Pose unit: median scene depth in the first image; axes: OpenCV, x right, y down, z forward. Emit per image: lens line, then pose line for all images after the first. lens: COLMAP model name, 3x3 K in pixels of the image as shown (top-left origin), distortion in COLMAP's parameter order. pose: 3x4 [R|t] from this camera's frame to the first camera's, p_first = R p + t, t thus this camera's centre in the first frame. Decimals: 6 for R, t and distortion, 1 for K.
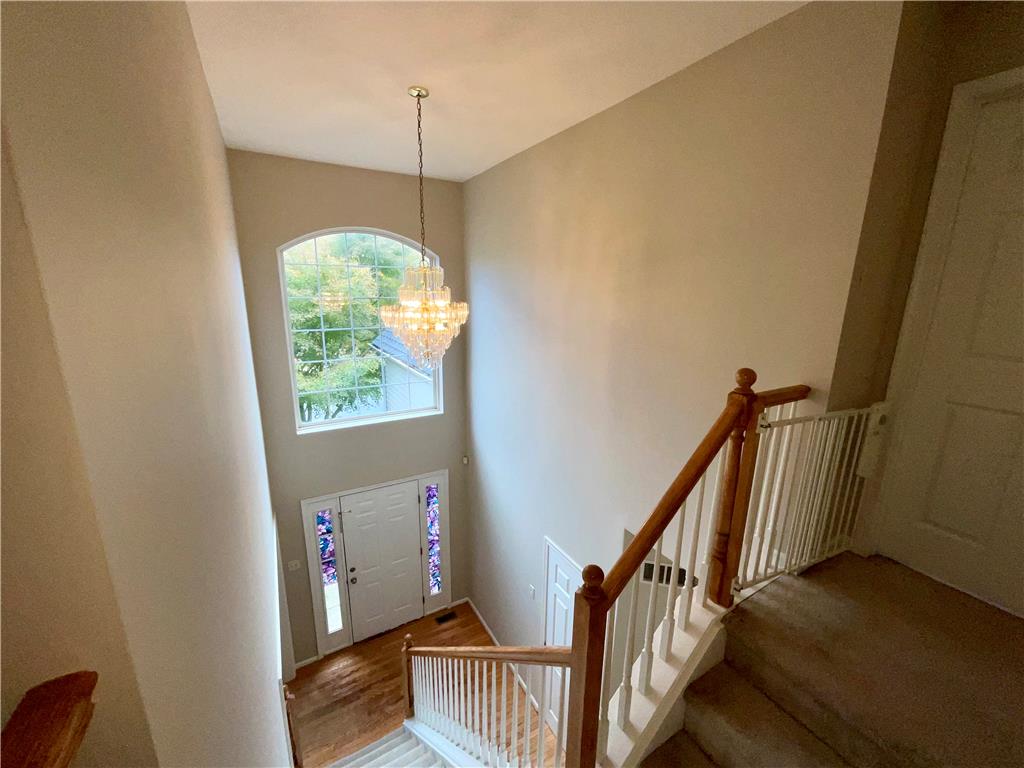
lens RADIAL K [[415.9, 0, 502.6], [0, 415.9, 383.6], [0, 0, 1]] dist [0.000750, 0.000216]
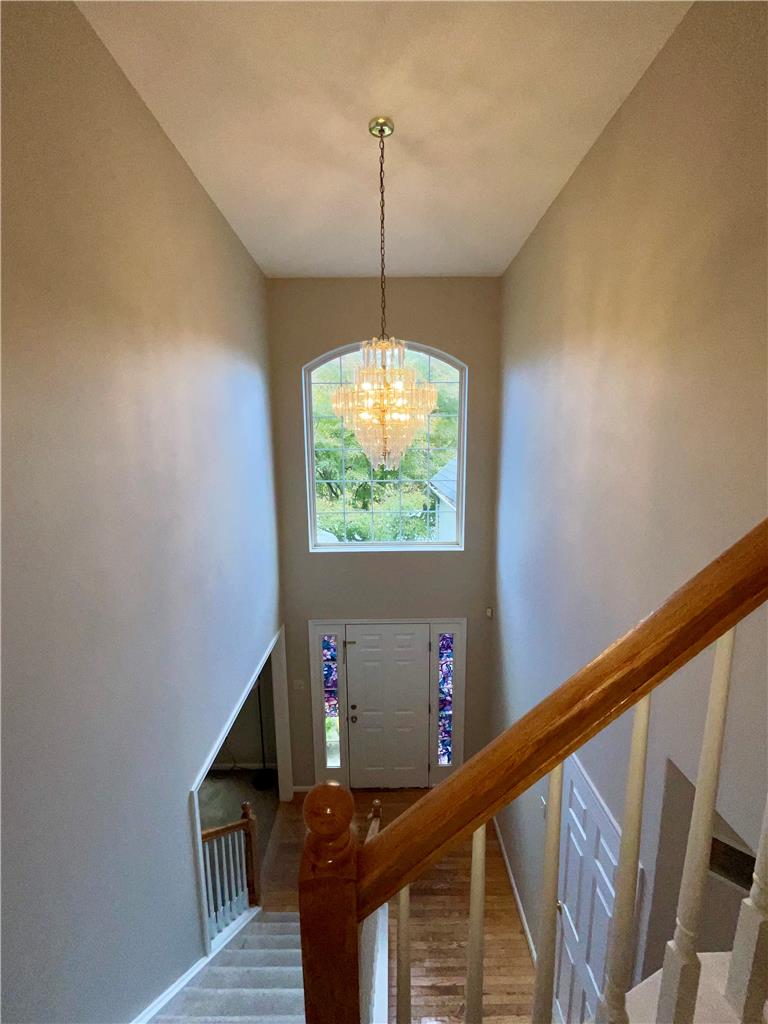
lens RADIAL K [[415.9, 0, 387.7], [0, 415.9, 515.3], [0, 0, 1]] dist [0.000750, 0.000216]
pose [[0.868950, 0.056601, -0.491653, 0.140030], [-0.088471, 0.995202, -0.041792, 0.051919], [0.486928, 0.079812, 0.869788, 0.191225]]
